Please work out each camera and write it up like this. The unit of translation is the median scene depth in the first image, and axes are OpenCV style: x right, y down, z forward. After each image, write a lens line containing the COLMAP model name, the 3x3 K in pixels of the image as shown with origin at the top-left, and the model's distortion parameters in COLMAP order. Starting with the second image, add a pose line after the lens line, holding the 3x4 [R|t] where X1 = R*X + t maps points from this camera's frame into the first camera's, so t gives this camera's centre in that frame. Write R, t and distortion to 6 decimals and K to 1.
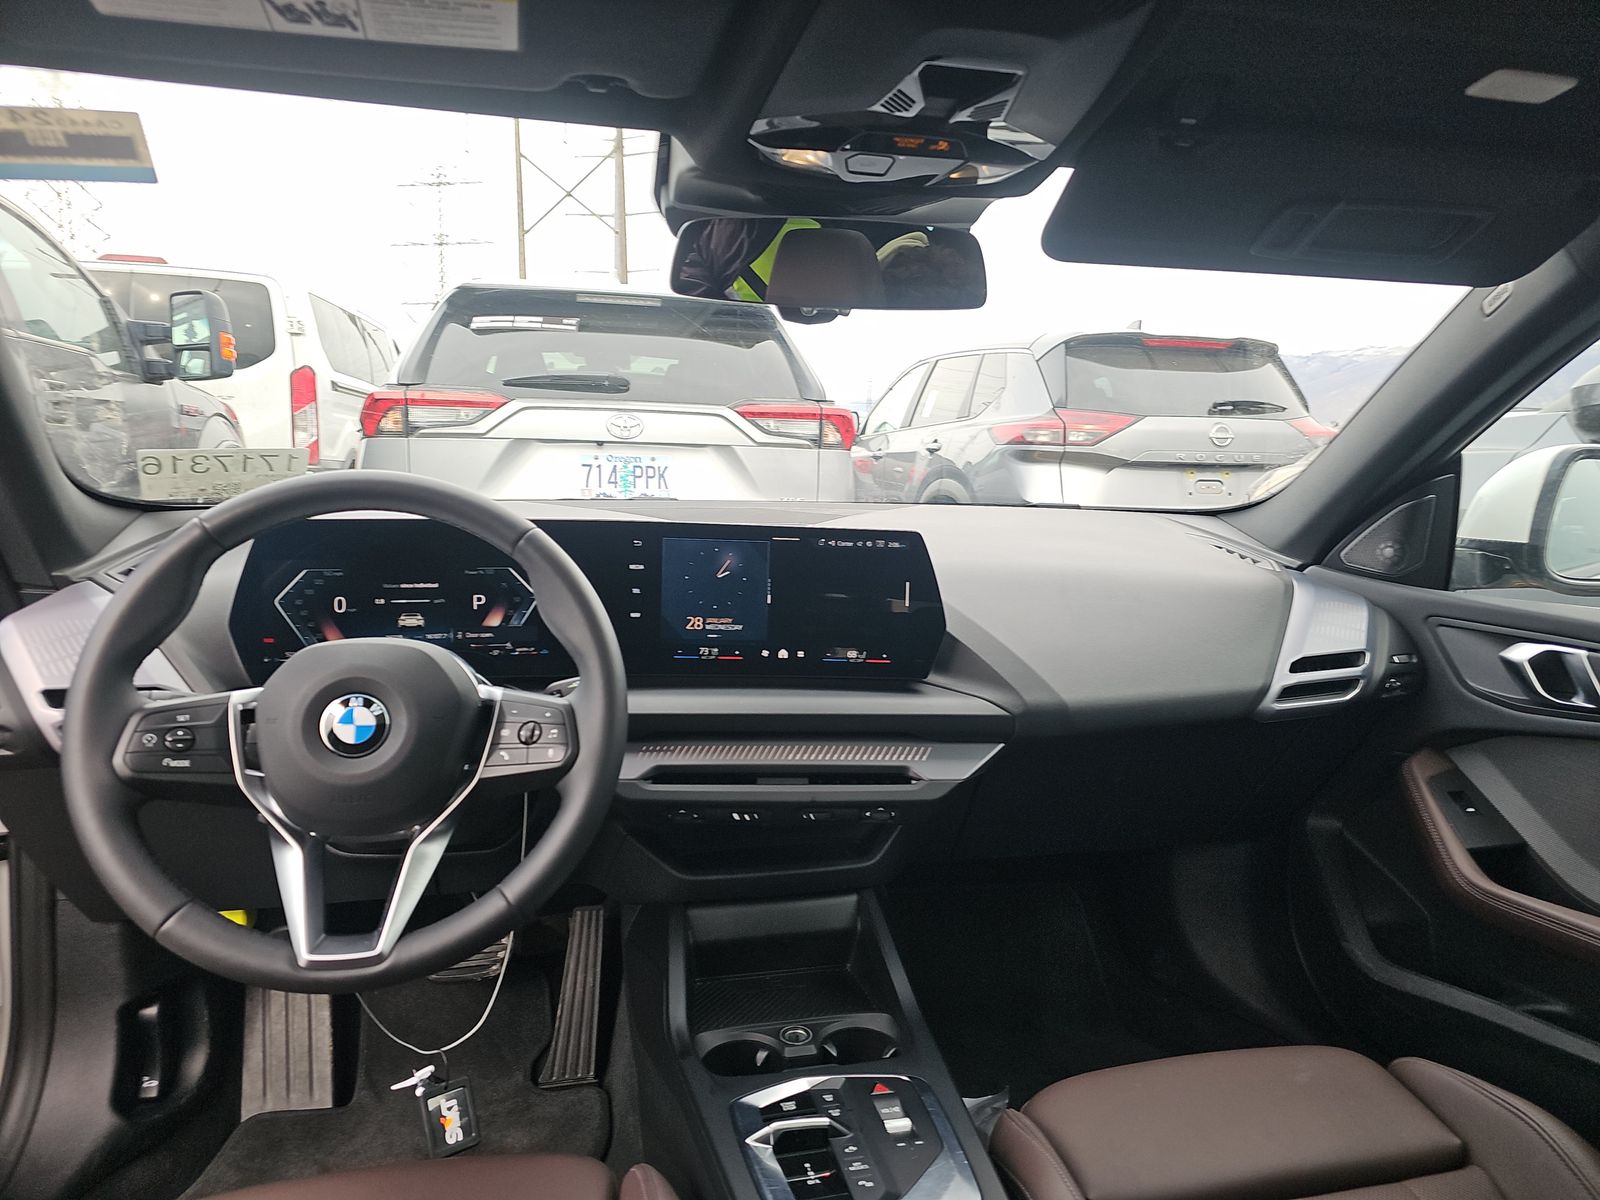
lens RADIAL K [[1064.9, 0, 800.0], [0, 1064.9, 600.0], [0, 0, 1]] dist [0.043411, -0.020697]
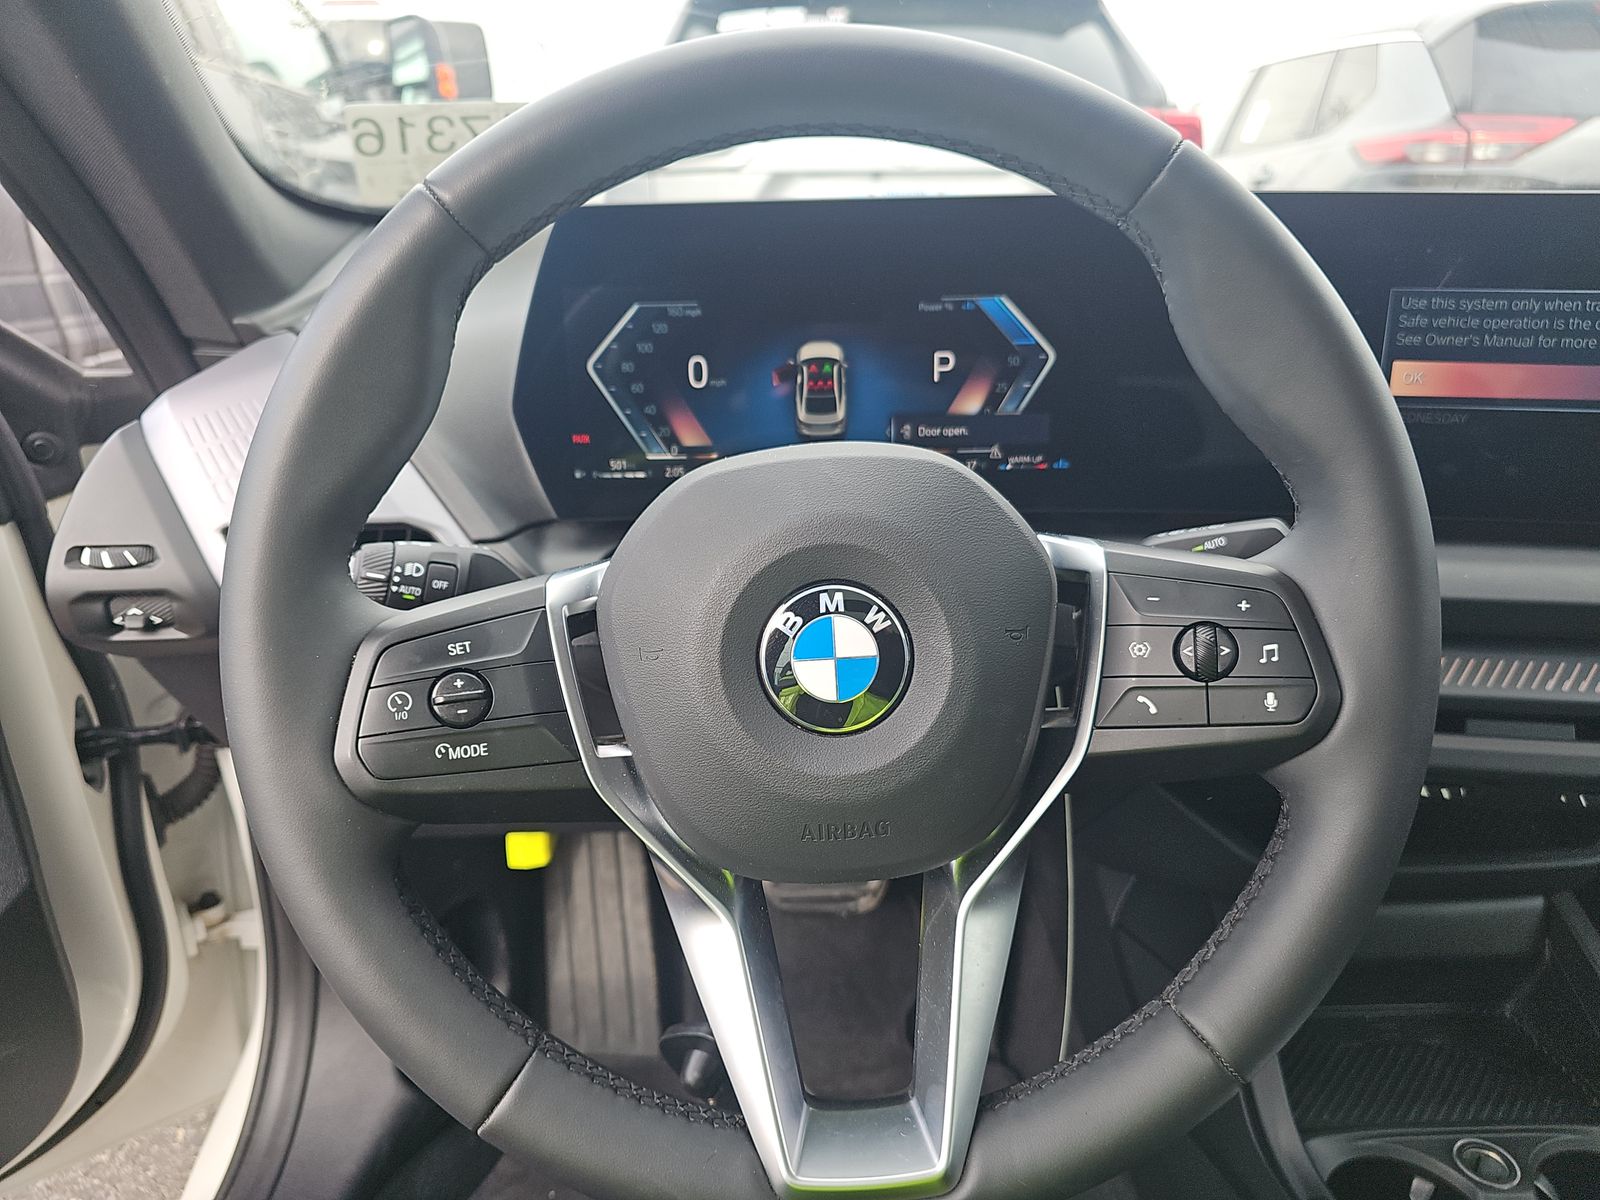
lens RADIAL K [[1088.3, 0, 774.6], [0, 1088.3, 624.1], [0, 0, 1]] dist [-0.000975, -0.003306]
pose [[0.977349, 0.043926, -0.207027, -0.272630], [0.002744, 0.975511, 0.219932, 0.007789], [0.211618, -0.215518, 0.953294, 0.462549]]
